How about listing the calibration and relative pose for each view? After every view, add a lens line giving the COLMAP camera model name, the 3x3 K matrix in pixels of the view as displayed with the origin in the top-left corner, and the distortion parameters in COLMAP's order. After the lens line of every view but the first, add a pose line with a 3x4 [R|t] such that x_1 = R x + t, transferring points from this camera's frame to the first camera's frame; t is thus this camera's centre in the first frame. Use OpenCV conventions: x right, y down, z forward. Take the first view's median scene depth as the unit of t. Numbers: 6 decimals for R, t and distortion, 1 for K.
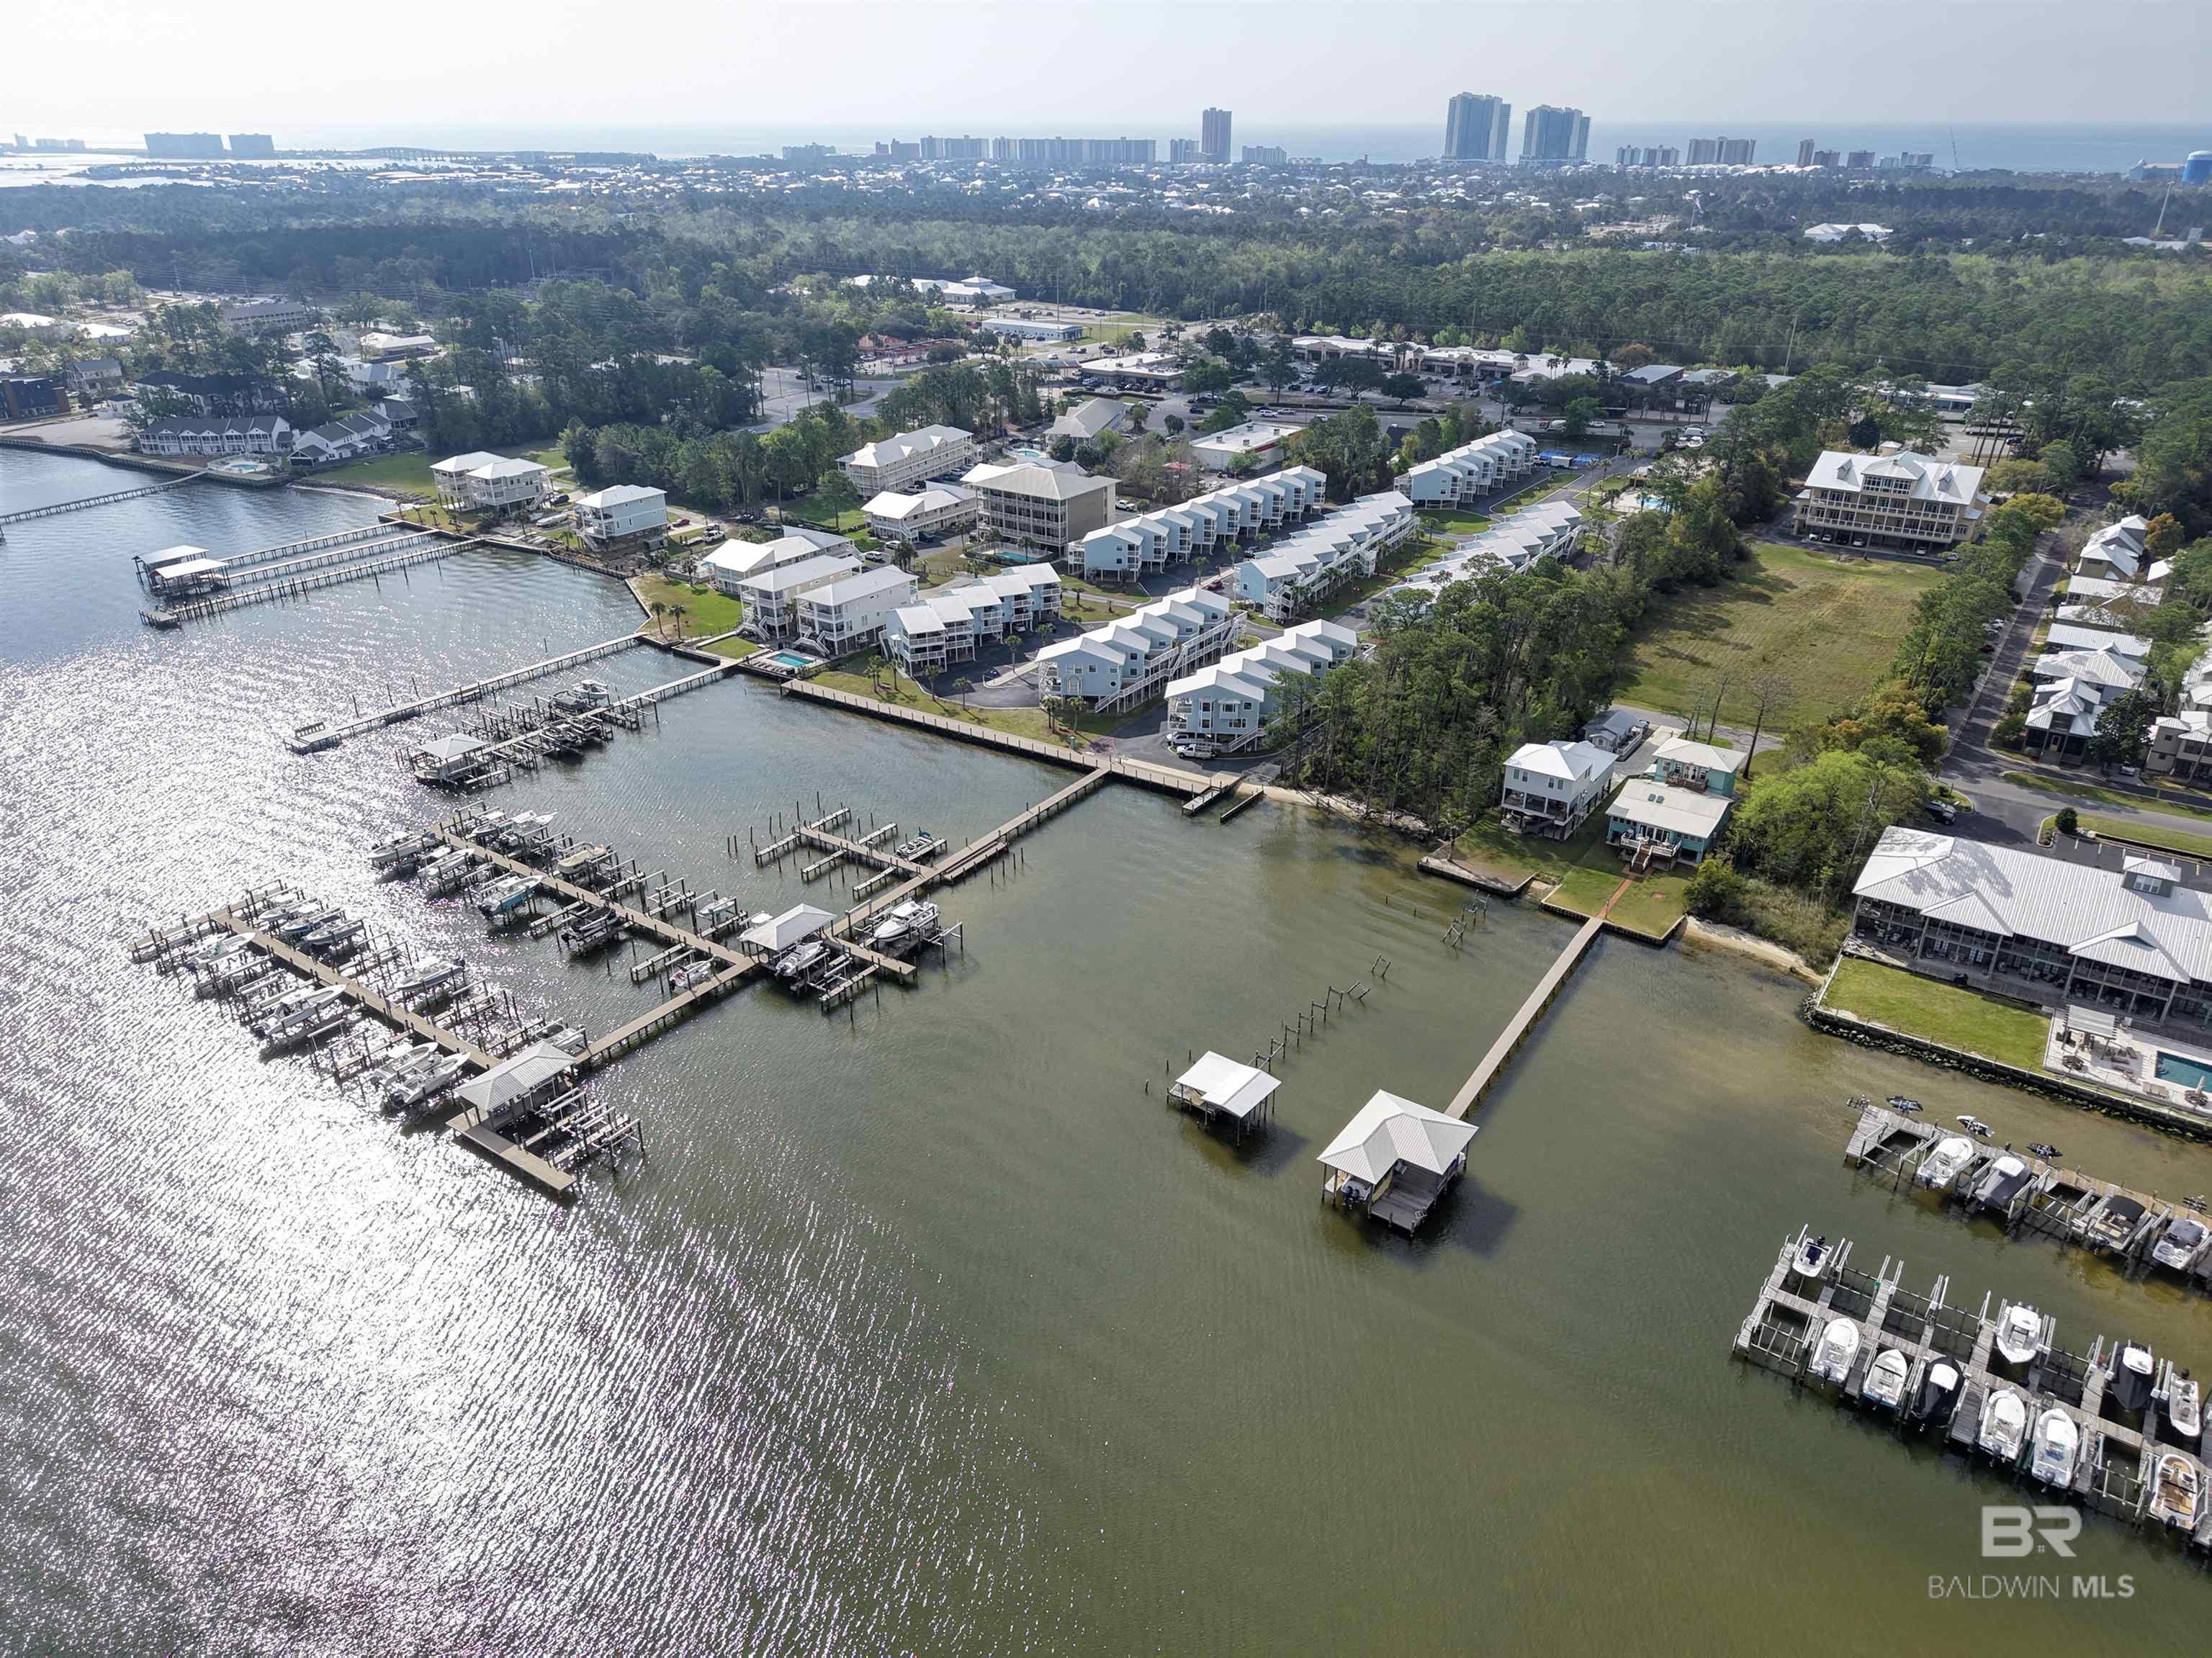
lens RADIAL K [[1485.8, 0, 1111.7], [0, 1485.8, 793.7], [0, 0, 1]] dist [0.042008, -0.048894]
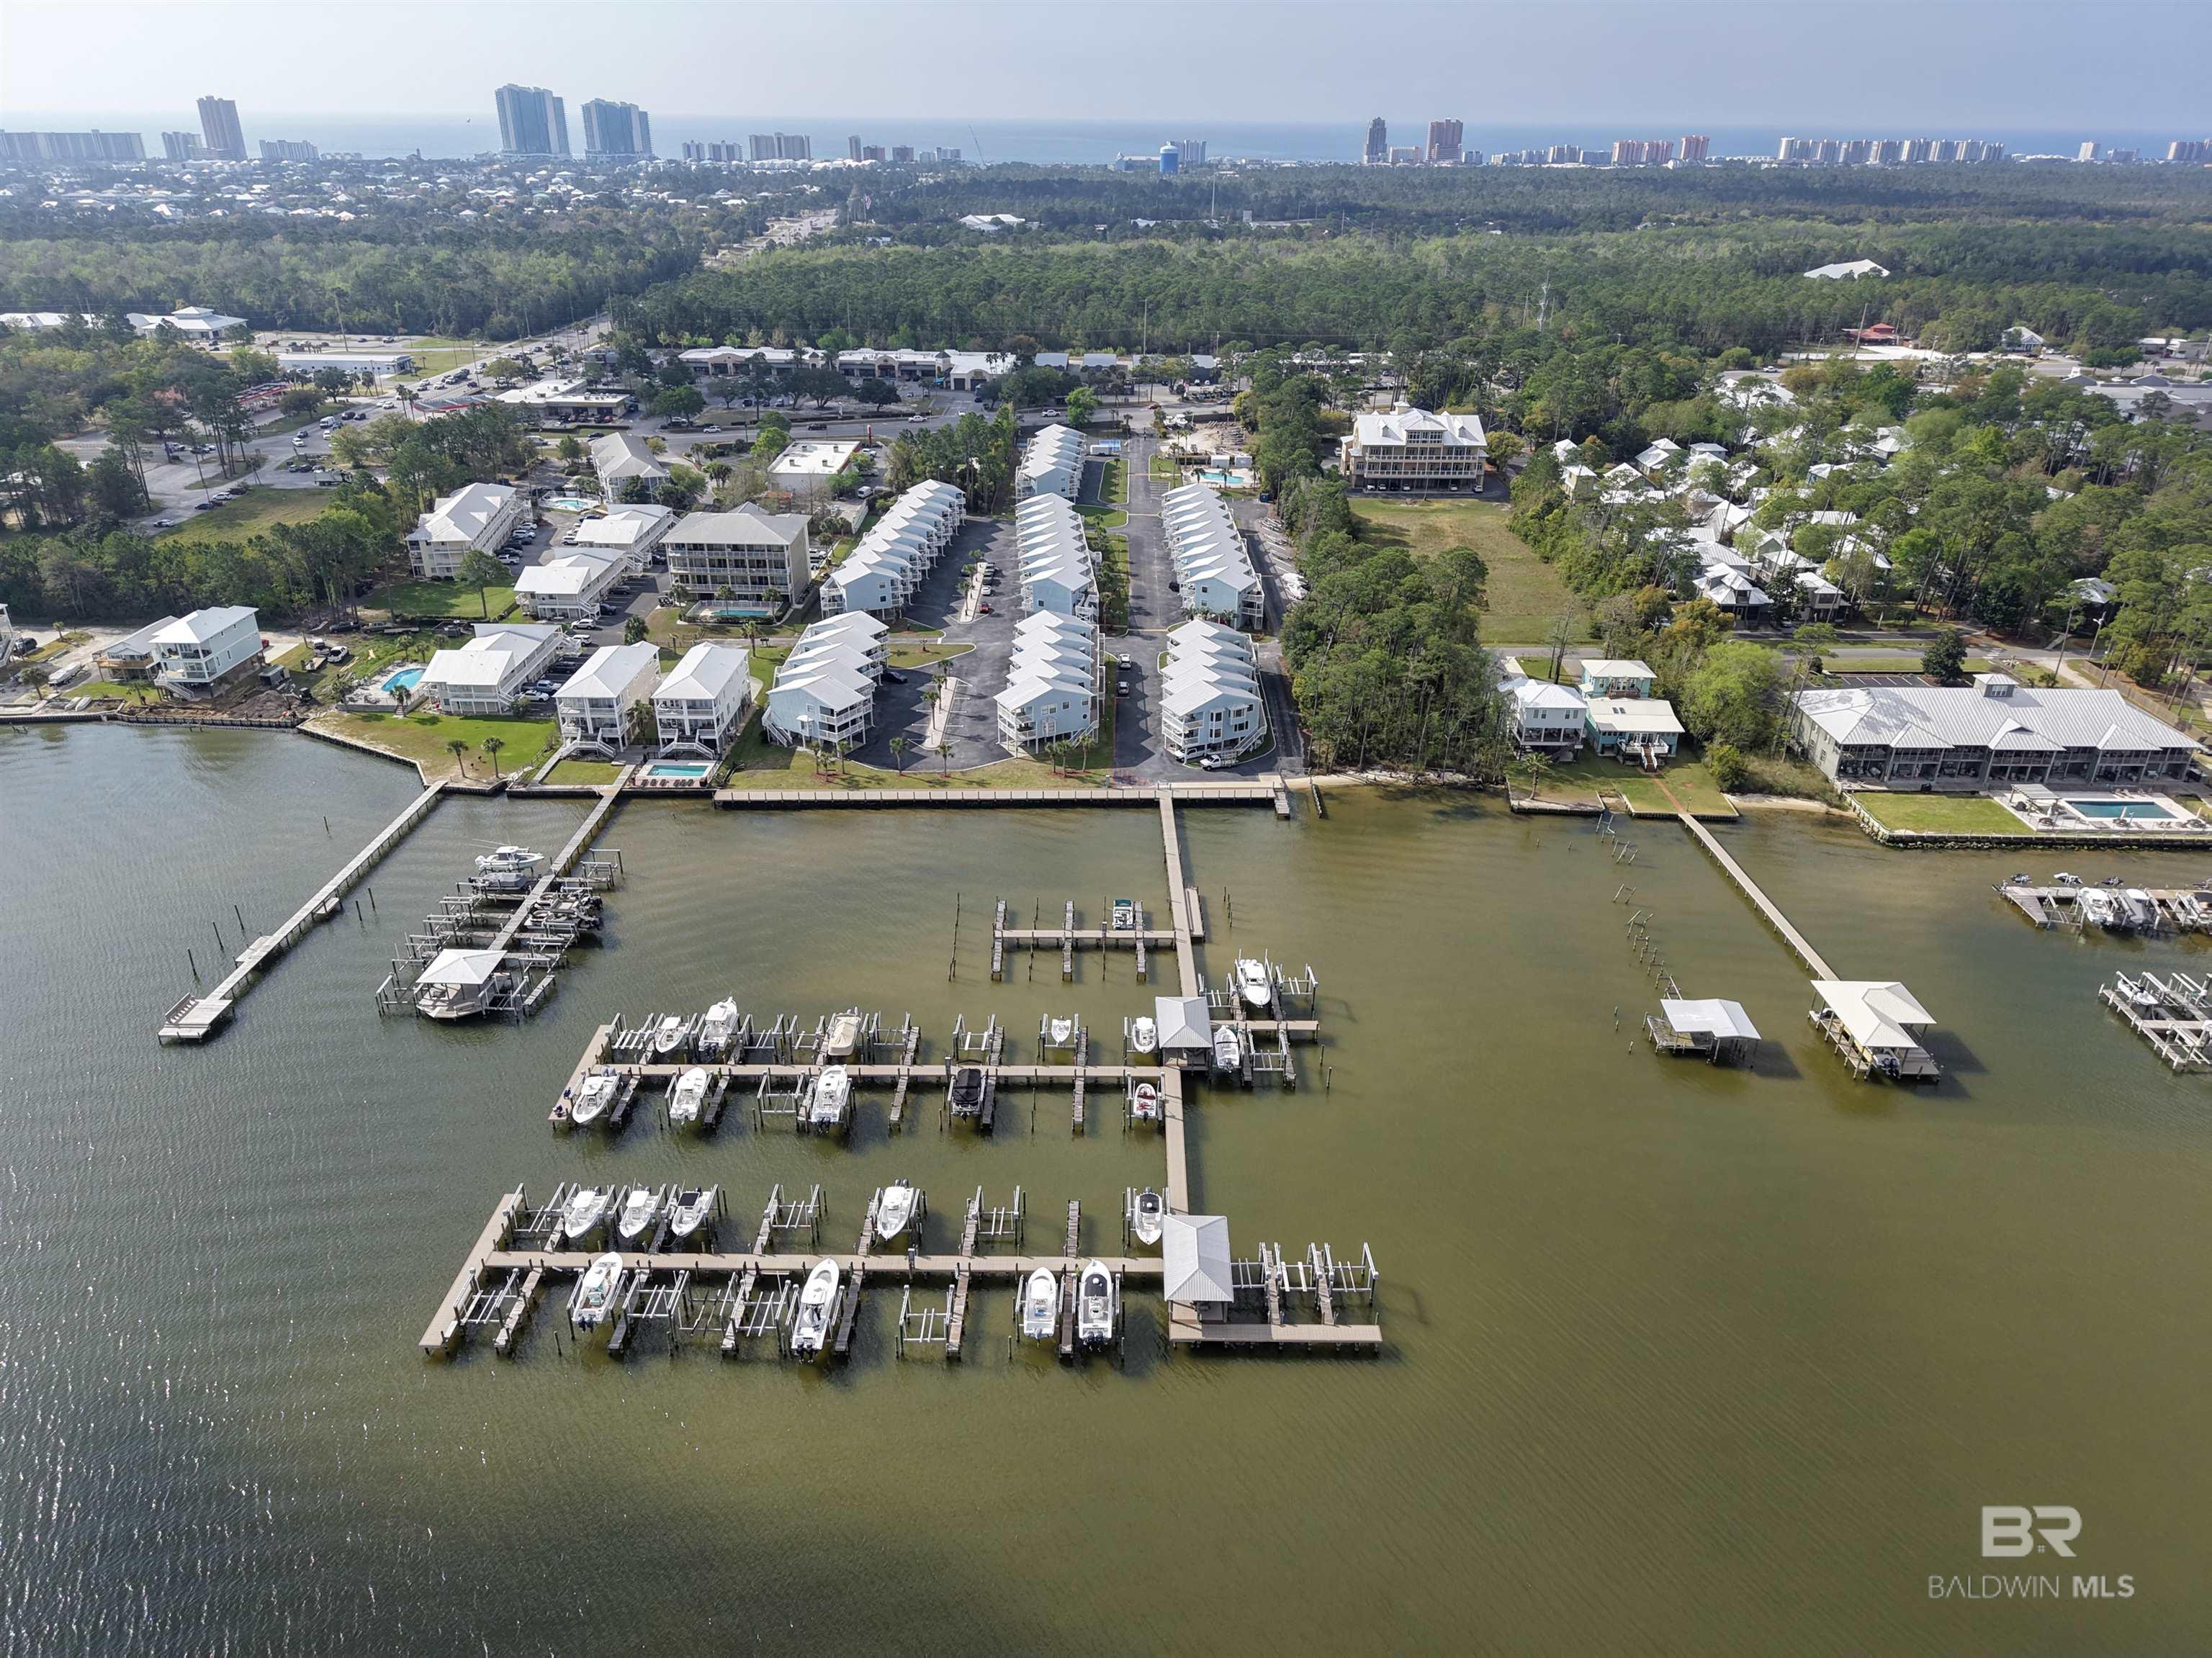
lens RADIAL K [[1457.1, 0, 1106.0], [0, 1457.1, 829.0], [0, 0, 1]] dist [0.037317, -0.034592]
pose [[0.827024, -0.241288, 0.507752, -0.448746], [0.225597, 0.969736, 0.093375, -0.080540], [-0.514915, 0.037324, 0.856428, 0.156517]]
